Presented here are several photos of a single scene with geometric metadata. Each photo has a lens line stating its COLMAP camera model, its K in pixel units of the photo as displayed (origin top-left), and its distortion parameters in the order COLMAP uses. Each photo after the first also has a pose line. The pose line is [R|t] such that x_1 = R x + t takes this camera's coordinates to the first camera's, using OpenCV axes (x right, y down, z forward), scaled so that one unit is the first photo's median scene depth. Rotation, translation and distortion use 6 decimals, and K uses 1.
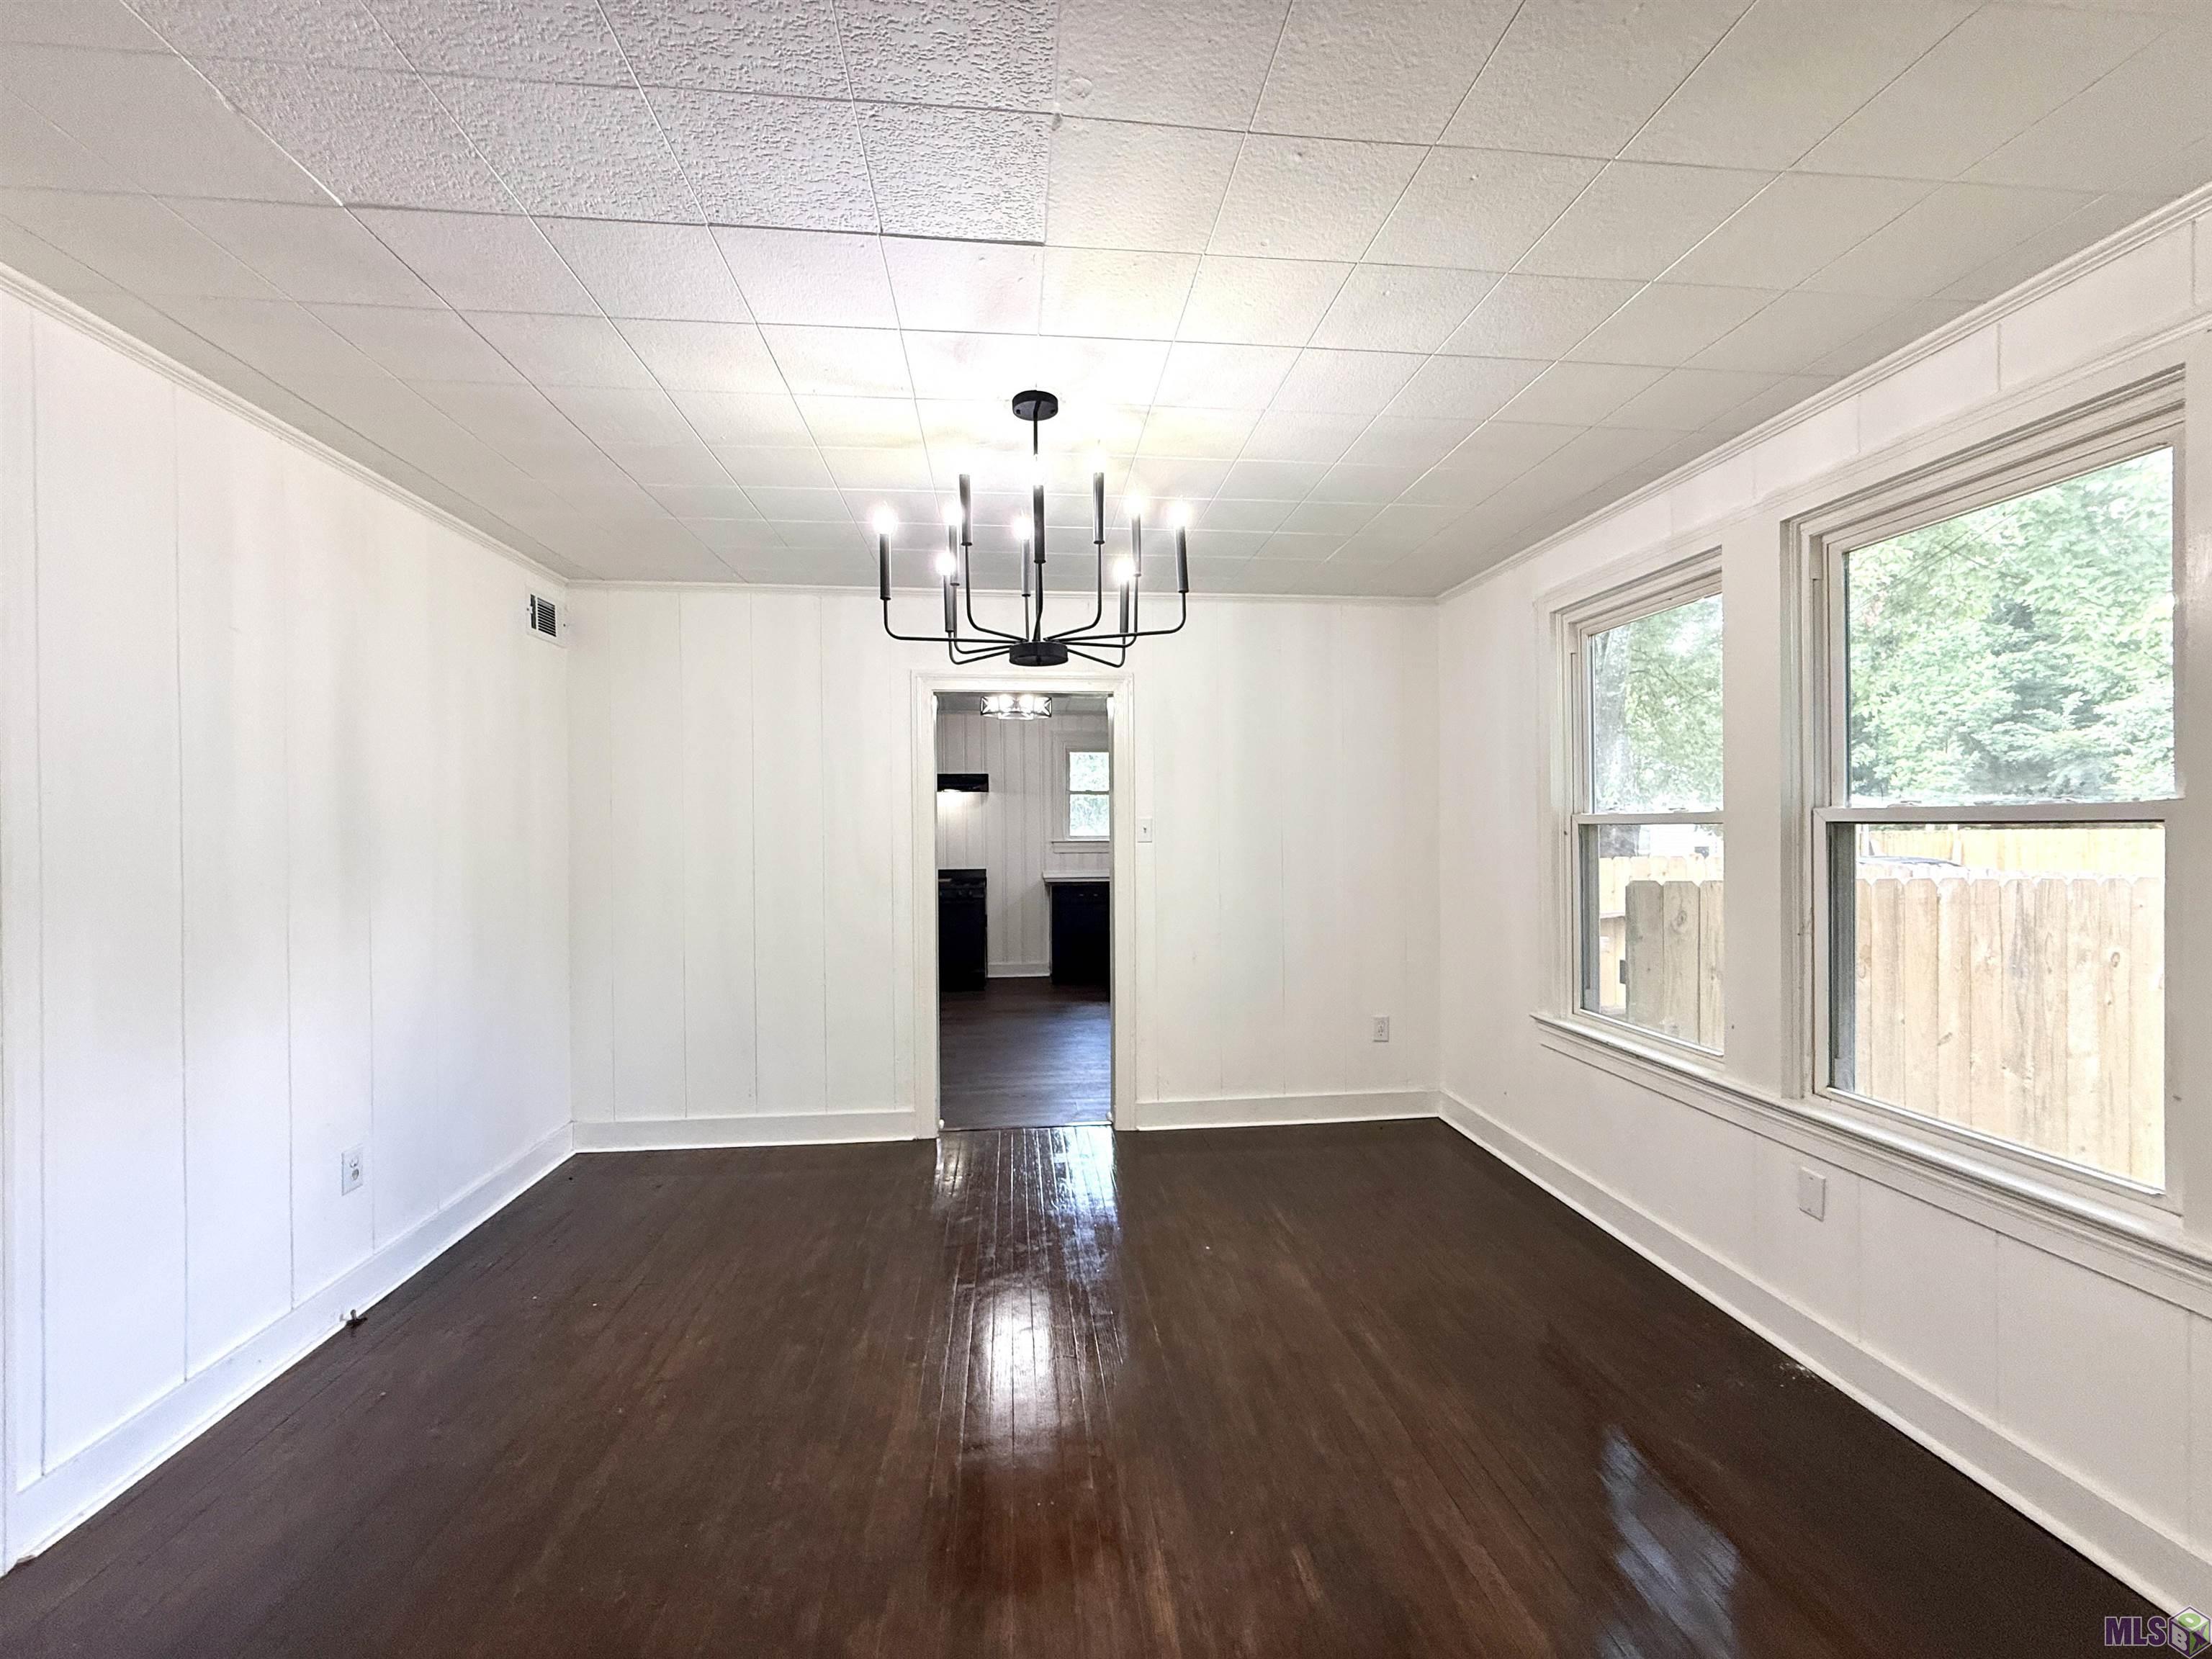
lens RADIAL K [[883.5, 0, 1099.4], [0, 883.5, 833.9], [0, 0, 1]] dist [-0.000719, 0.000269]
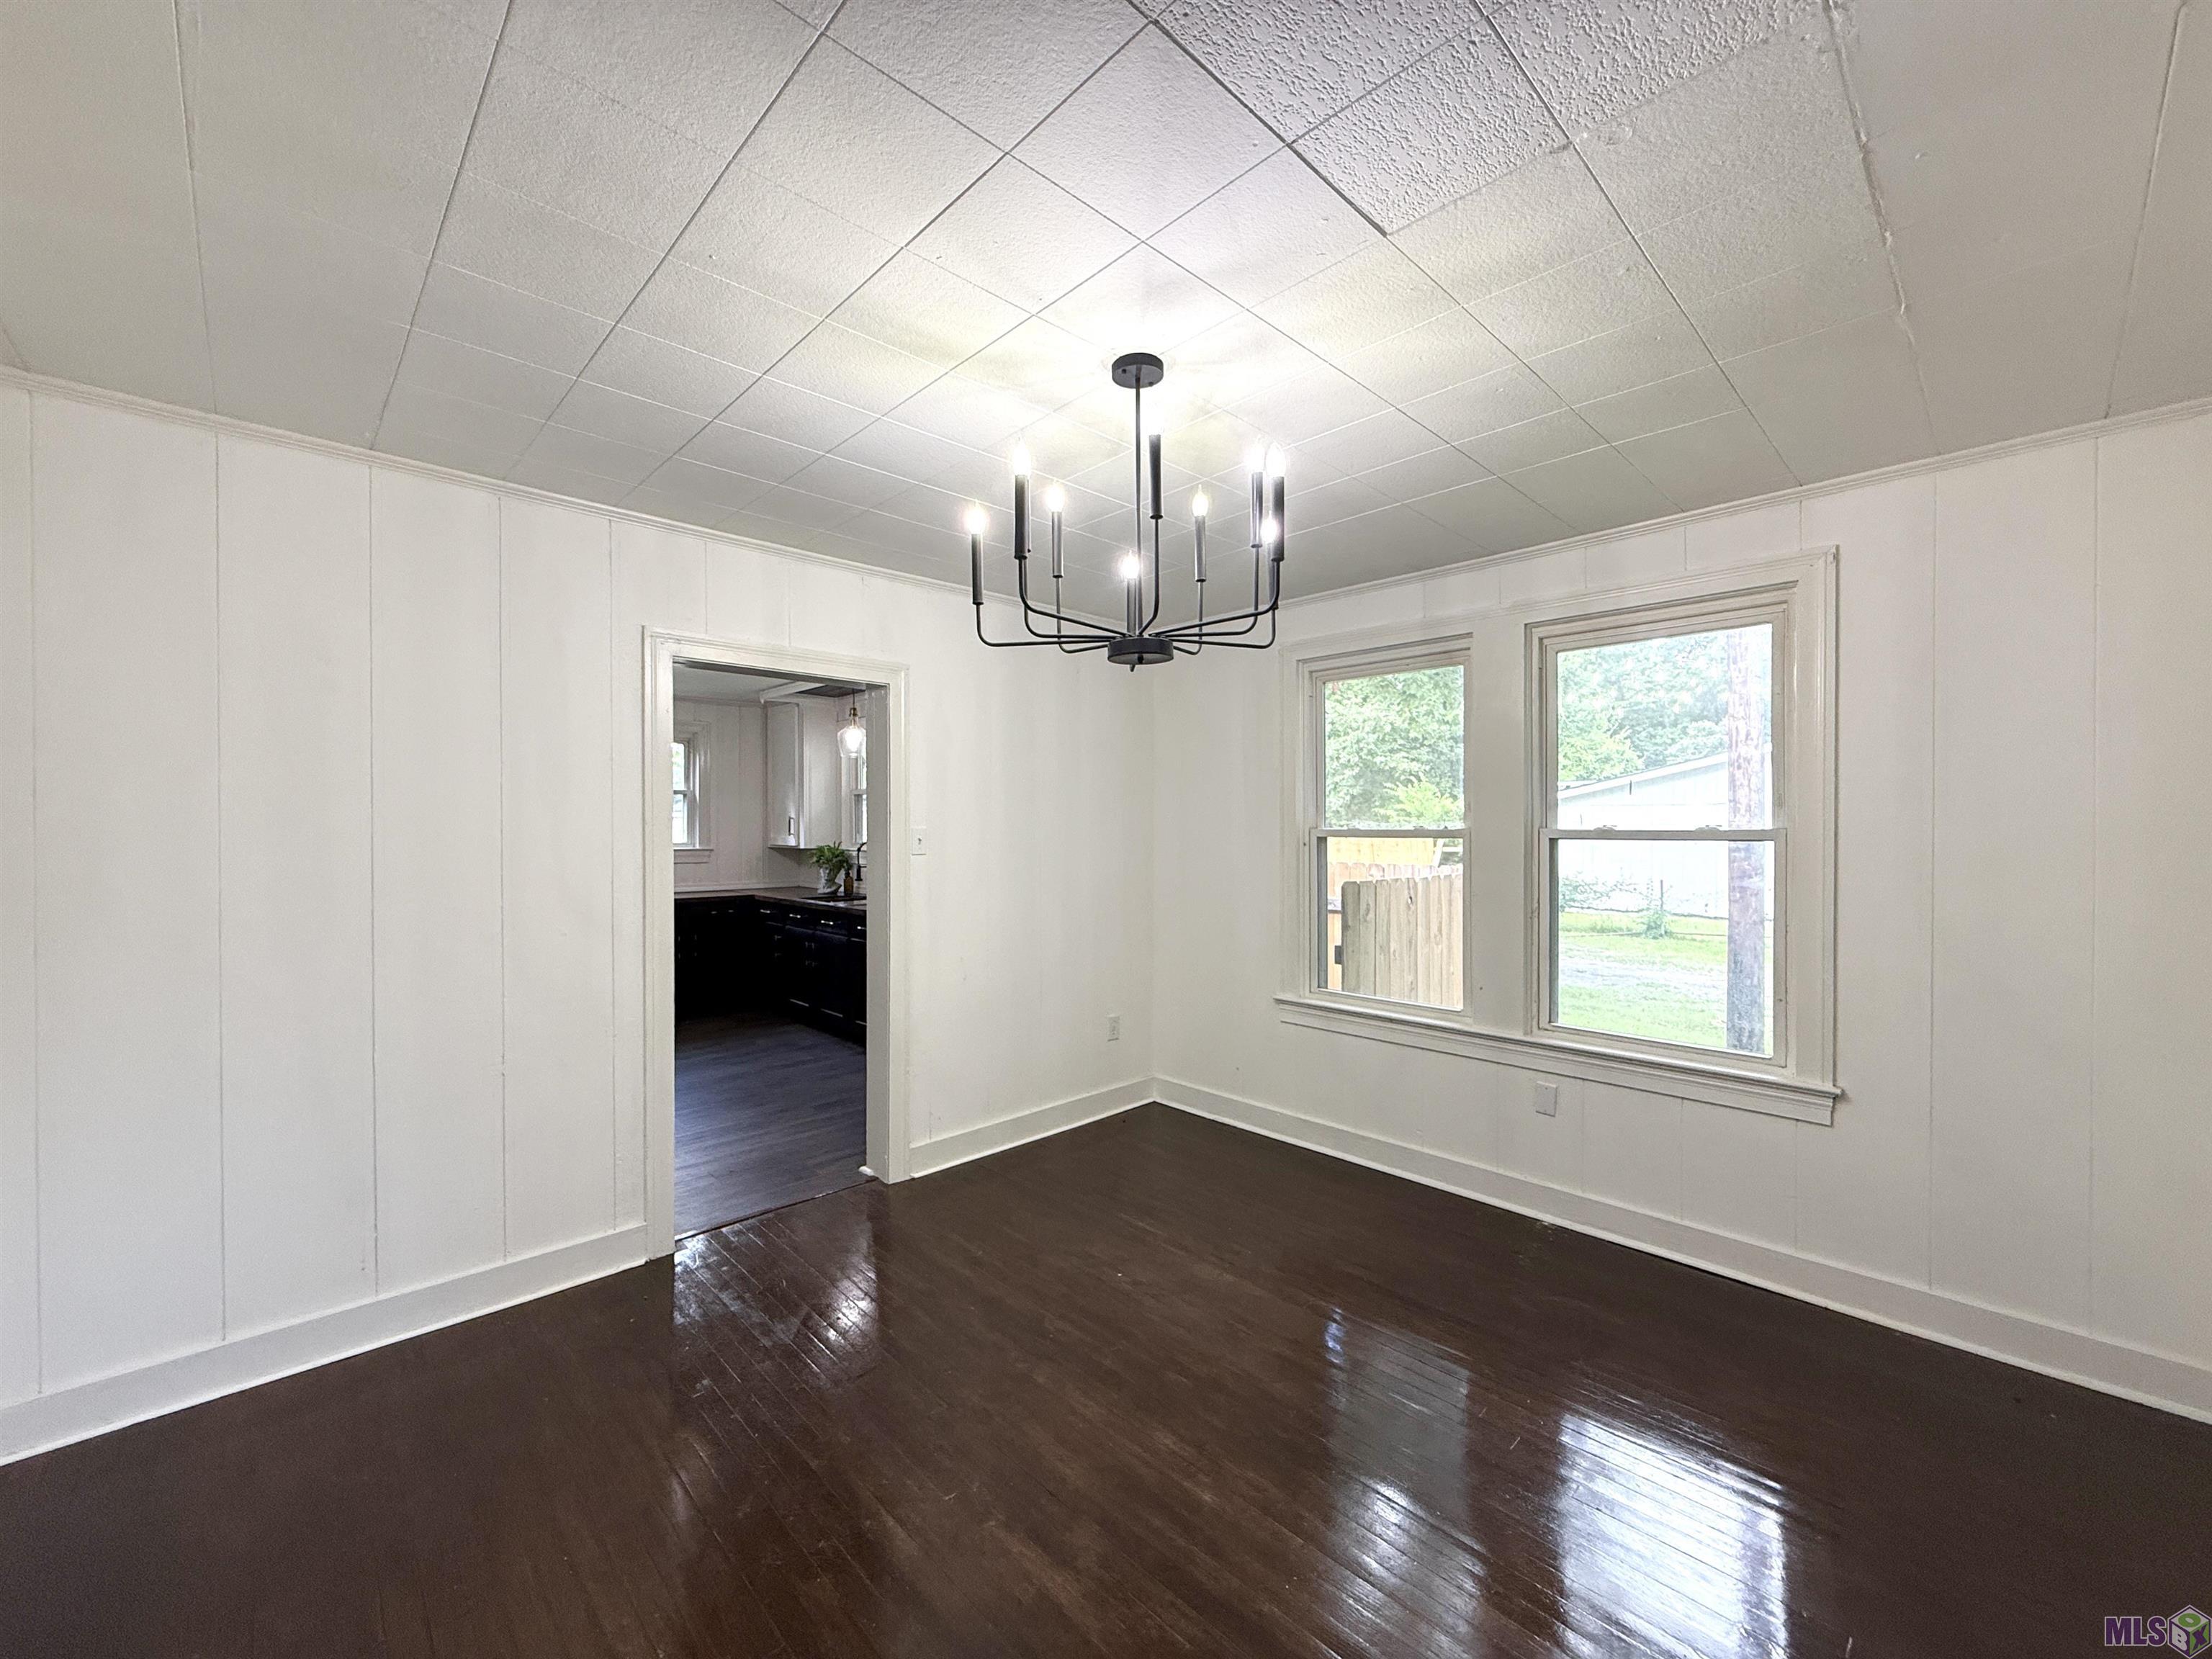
lens RADIAL K [[883.5, 0, 1088.2], [0, 883.5, 833.9], [0, 0, 1]] dist [-0.000719, 0.000269]
pose [[0.787805, -0.000871, 0.615924, -0.455802], [0.001335, 0.999999, -0.000293, -0.014932], [-0.615923, 0.001054, 0.787806, 0.231774]]
